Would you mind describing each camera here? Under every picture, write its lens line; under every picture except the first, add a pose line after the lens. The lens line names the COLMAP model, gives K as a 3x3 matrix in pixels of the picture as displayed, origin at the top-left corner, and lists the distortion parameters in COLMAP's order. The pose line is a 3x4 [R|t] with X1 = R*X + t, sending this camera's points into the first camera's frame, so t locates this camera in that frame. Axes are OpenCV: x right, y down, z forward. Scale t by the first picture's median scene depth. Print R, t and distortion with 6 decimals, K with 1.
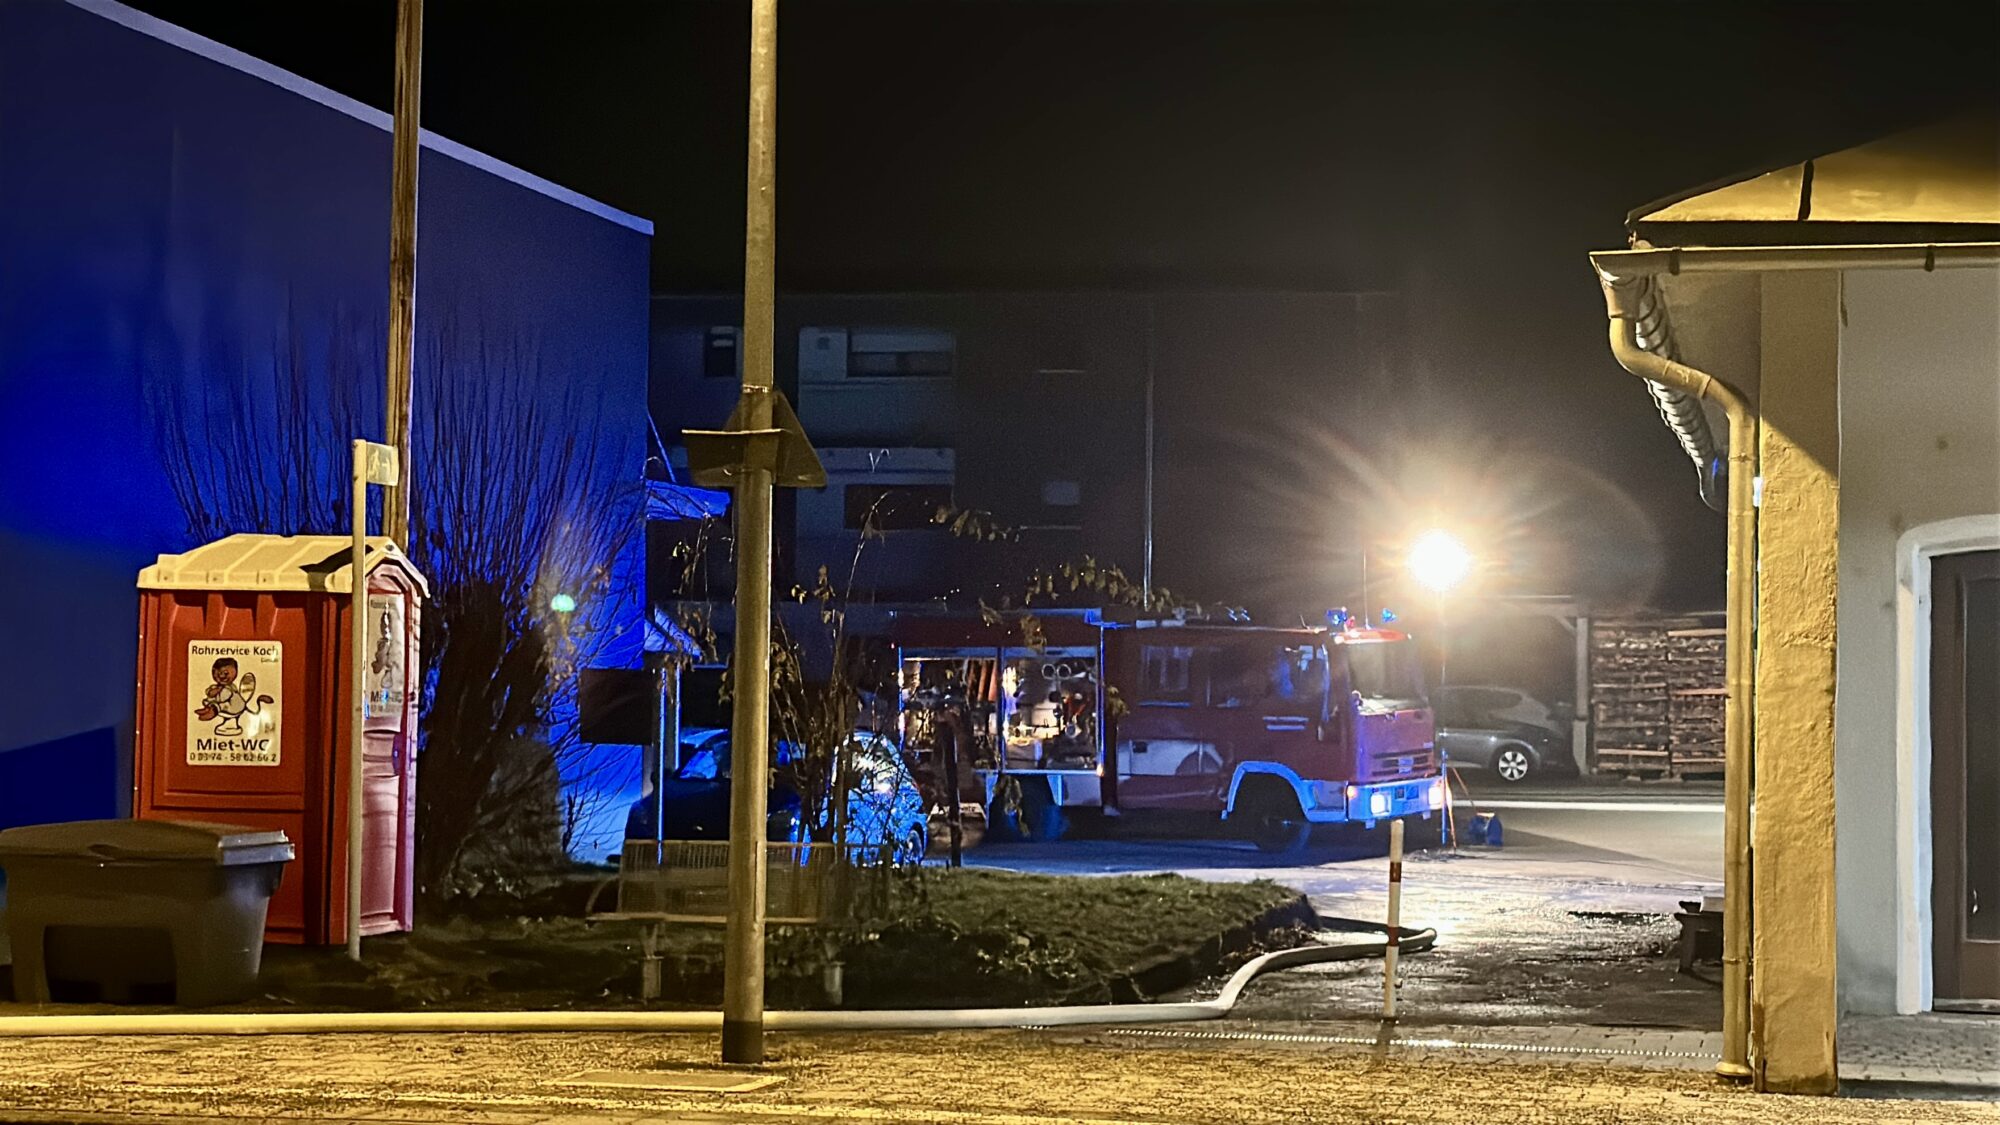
lens RADIAL K [[3406.0, 0, 1000.0], [0, 3406.0, 562.5], [0, 0, 1]] dist [0.147840, -0.012847]
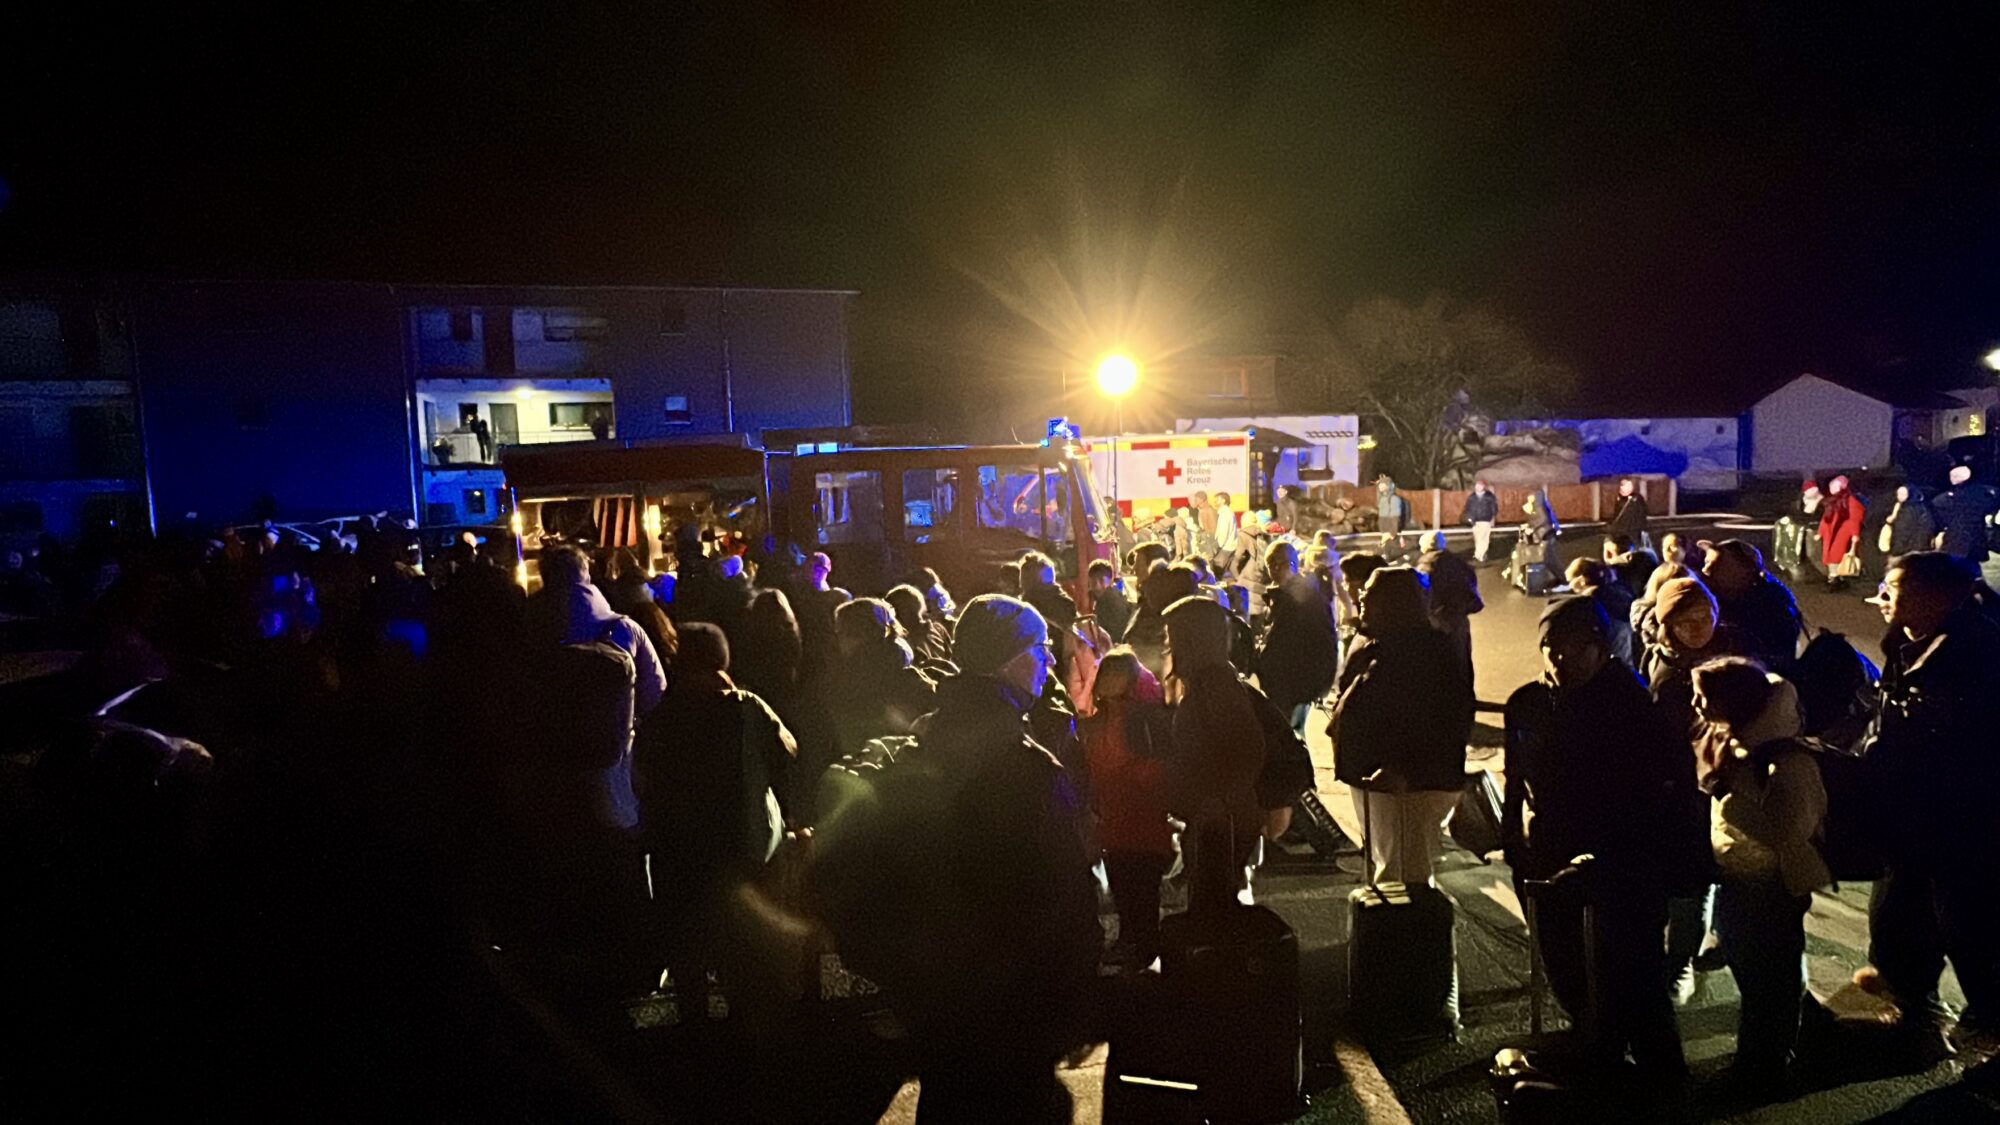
lens RADIAL K [[915.1, 0, 993.4], [0, 915.1, 557.2], [0, 0, 1]] dist [-0.003065, -0.000742]
pose [[0.935410, -0.074825, 0.345558, 0.002905], [0.037288, 0.992777, 0.114033, 0.020620], [-0.351594, -0.093782, 0.931443, 0.753285]]
